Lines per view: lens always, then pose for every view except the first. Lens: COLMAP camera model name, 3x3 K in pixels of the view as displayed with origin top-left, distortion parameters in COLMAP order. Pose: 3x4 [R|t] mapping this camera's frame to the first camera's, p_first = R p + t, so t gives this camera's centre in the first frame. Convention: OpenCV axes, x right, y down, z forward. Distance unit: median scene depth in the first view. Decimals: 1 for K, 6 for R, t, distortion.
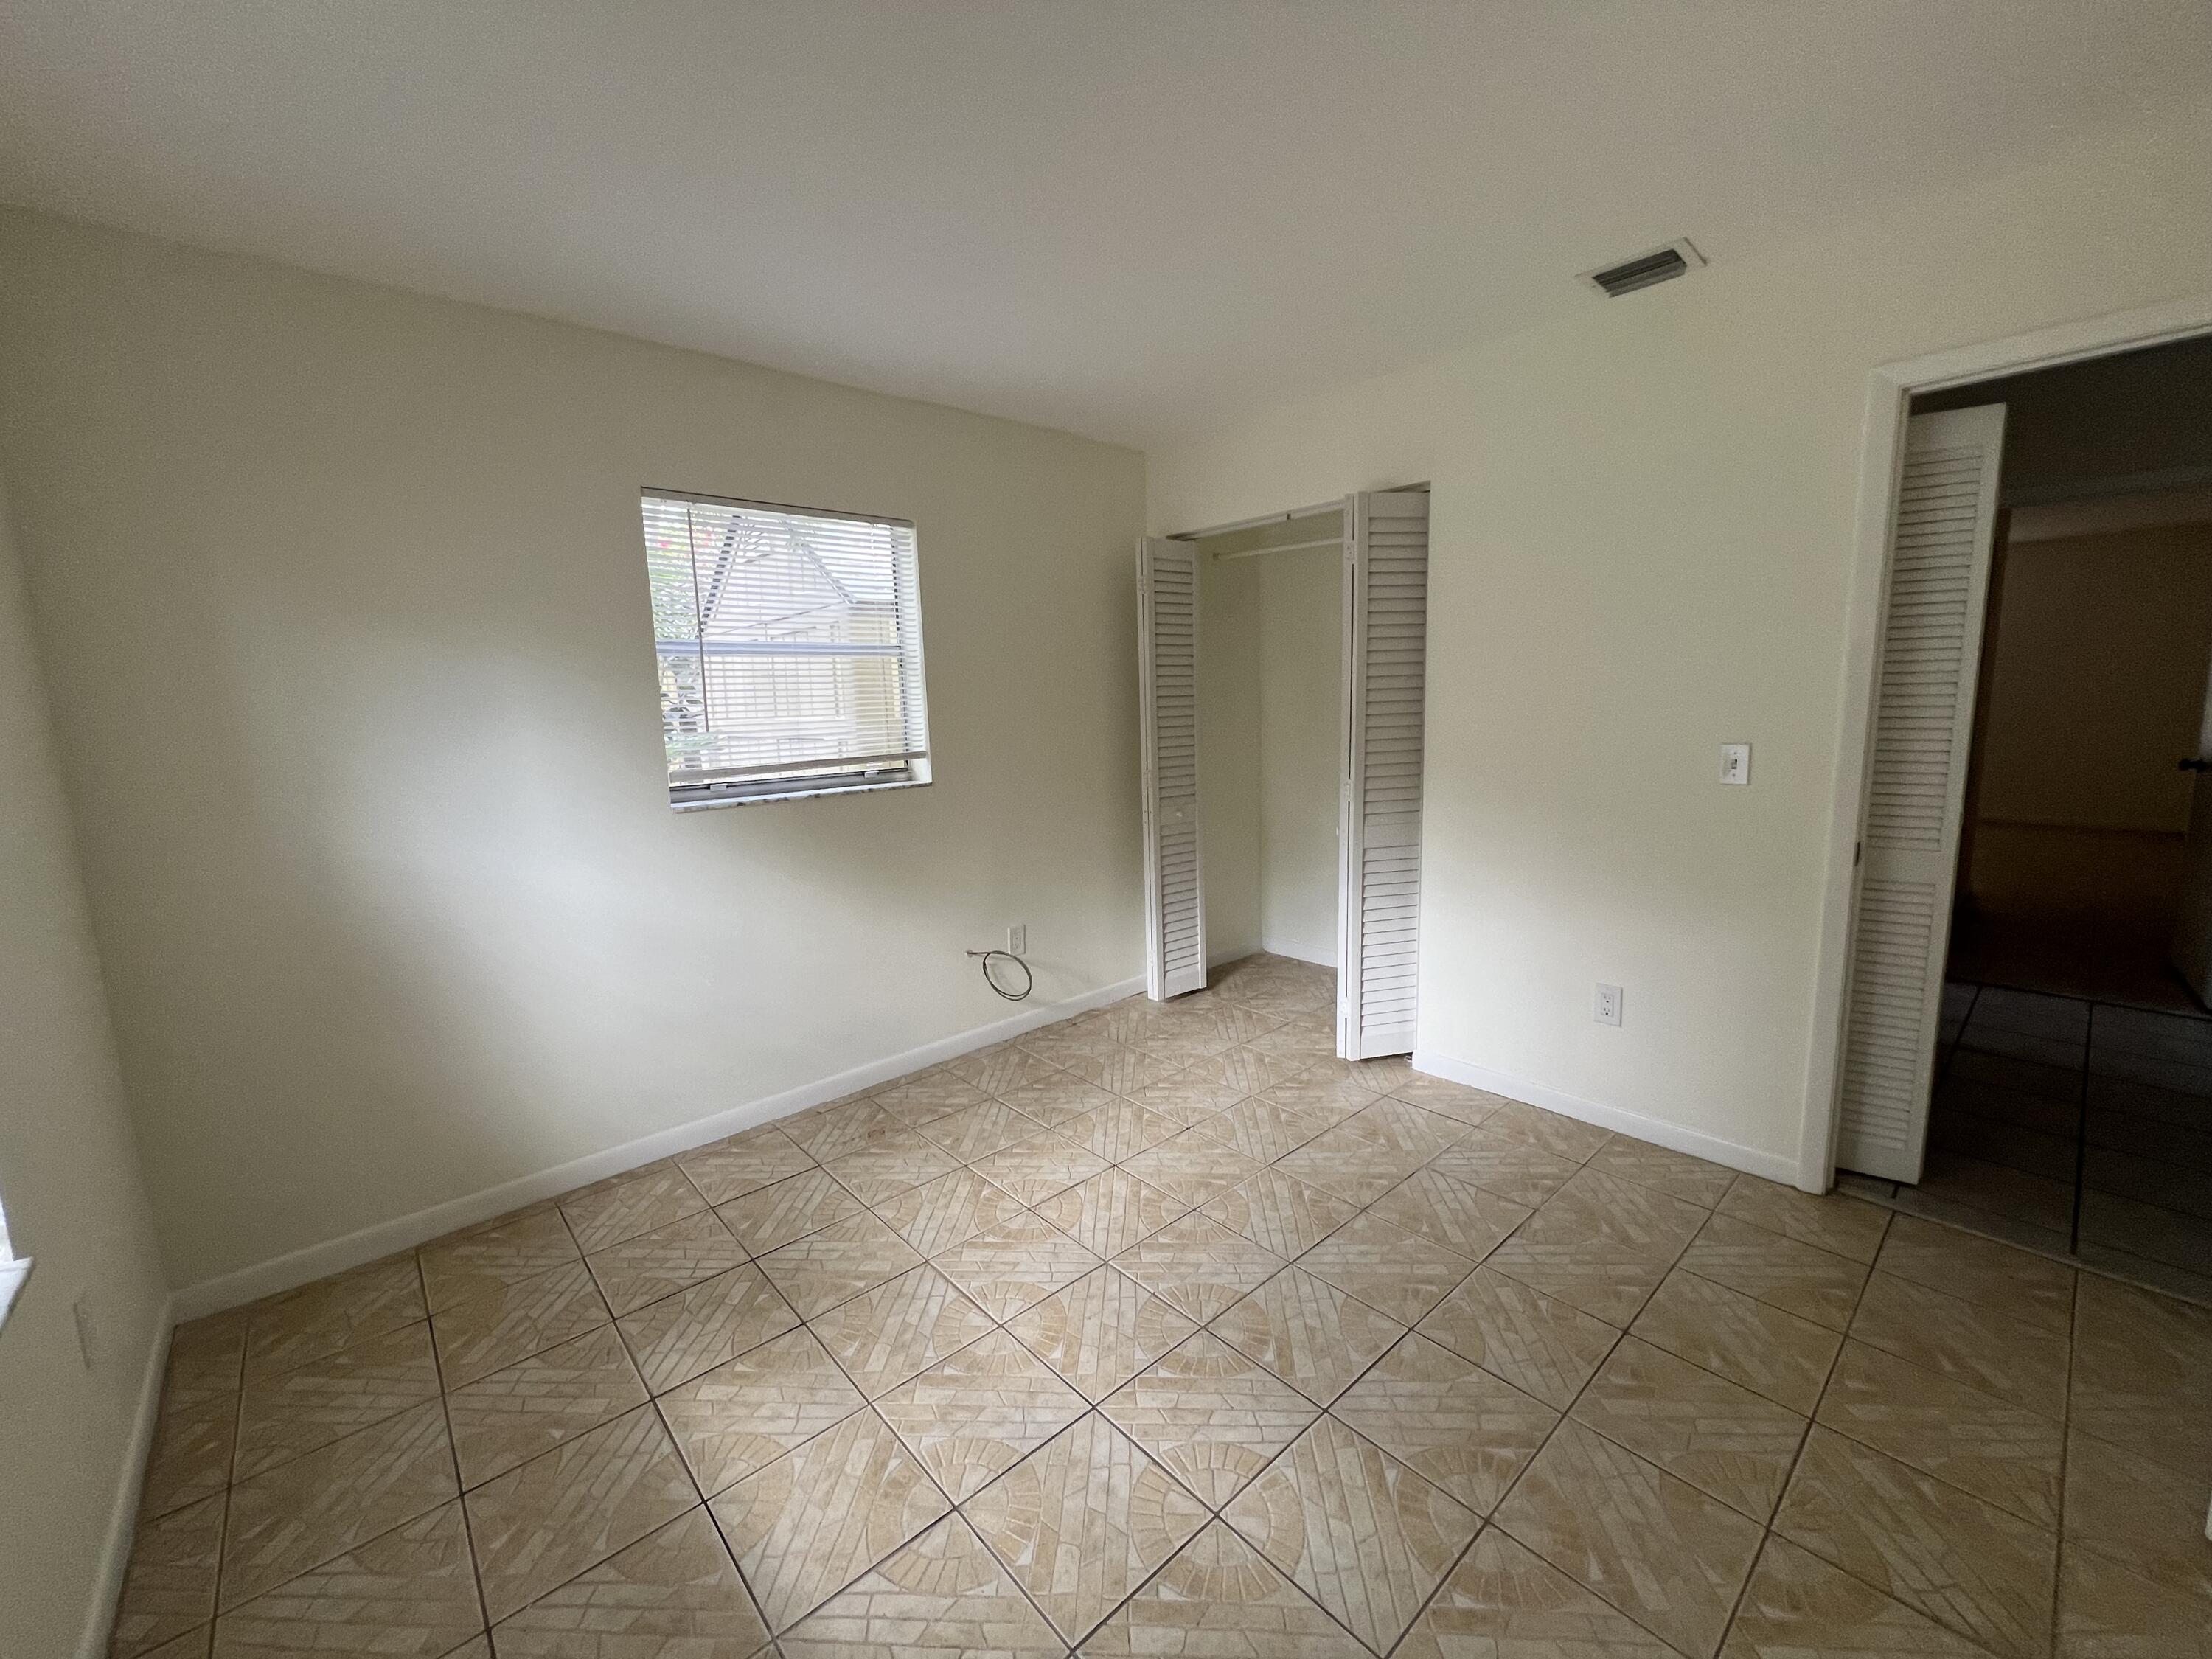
lens RADIAL K [[886.2, 0, 1102.3], [0, 886.2, 824.3], [0, 0, 1]] dist [-0.002226, 0.000228]
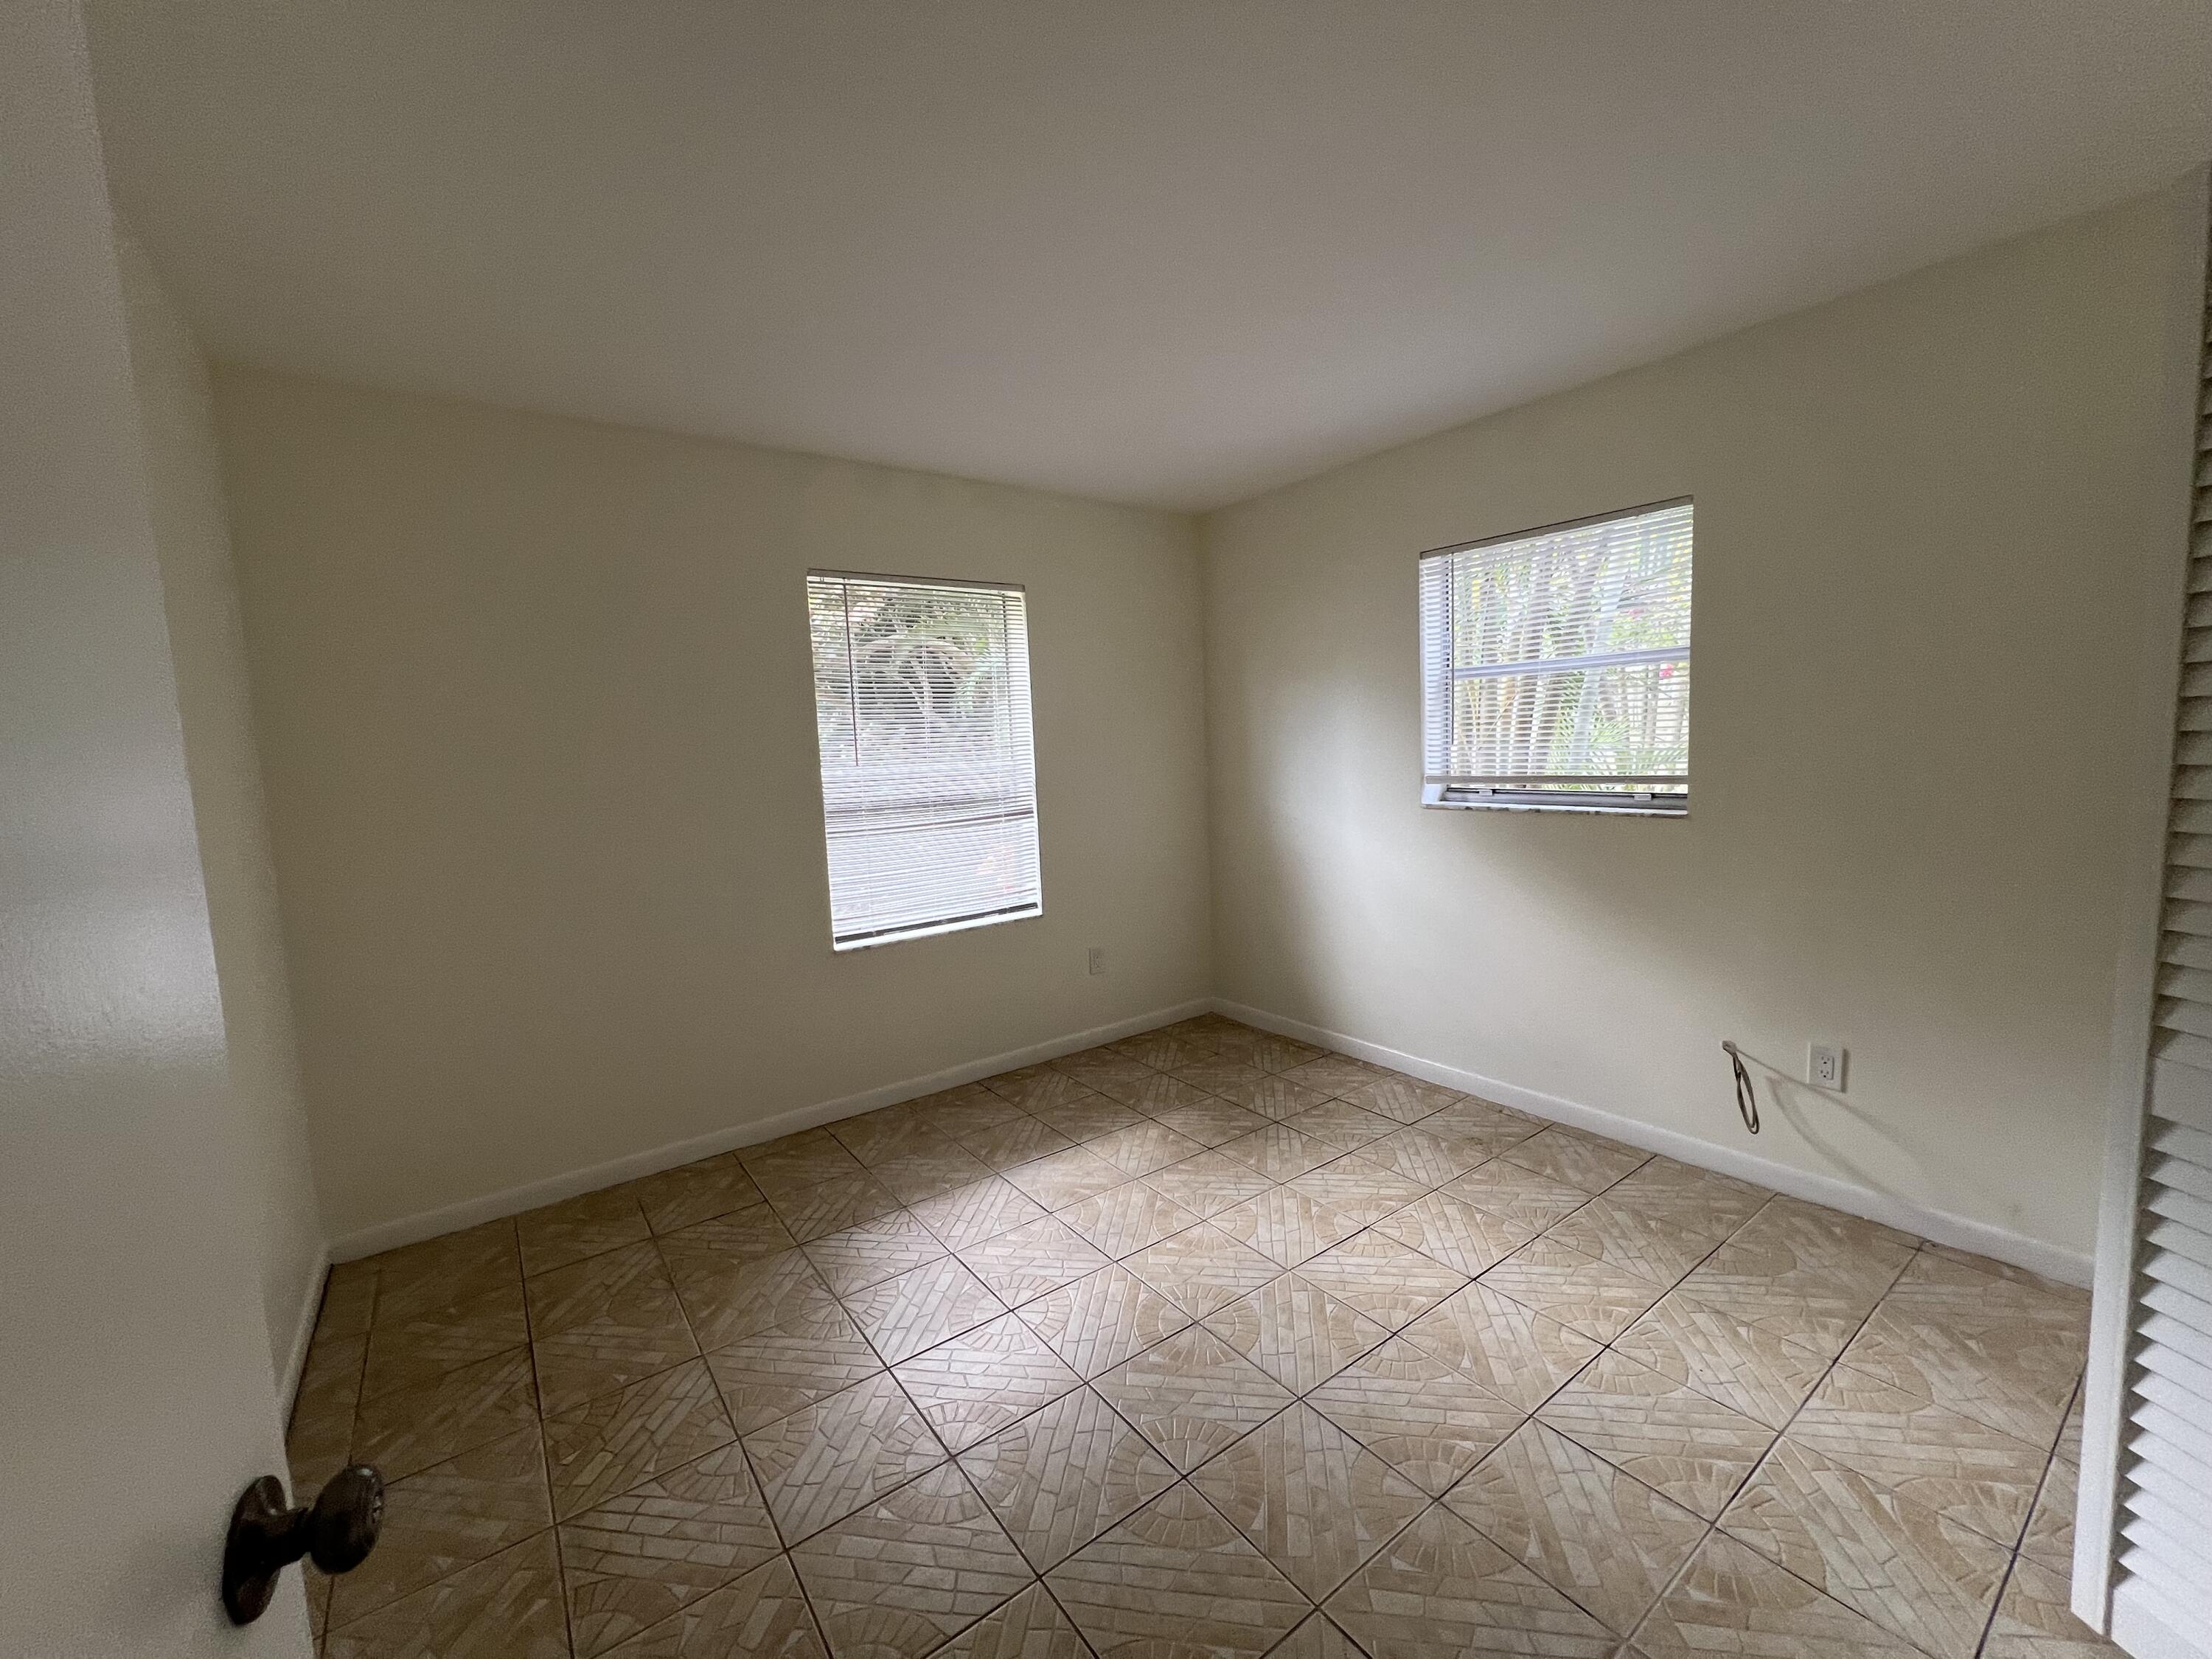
lens RADIAL K [[886.2, 0, 1102.3], [0, 886.2, 824.3], [0, 0, 1]] dist [-0.002226, 0.000228]
pose [[-0.091500, 0.130743, -0.987185, 0.798489], [-0.101025, 0.985010, 0.139818, -0.119122], [0.990667, 0.112524, -0.076920, 0.650550]]
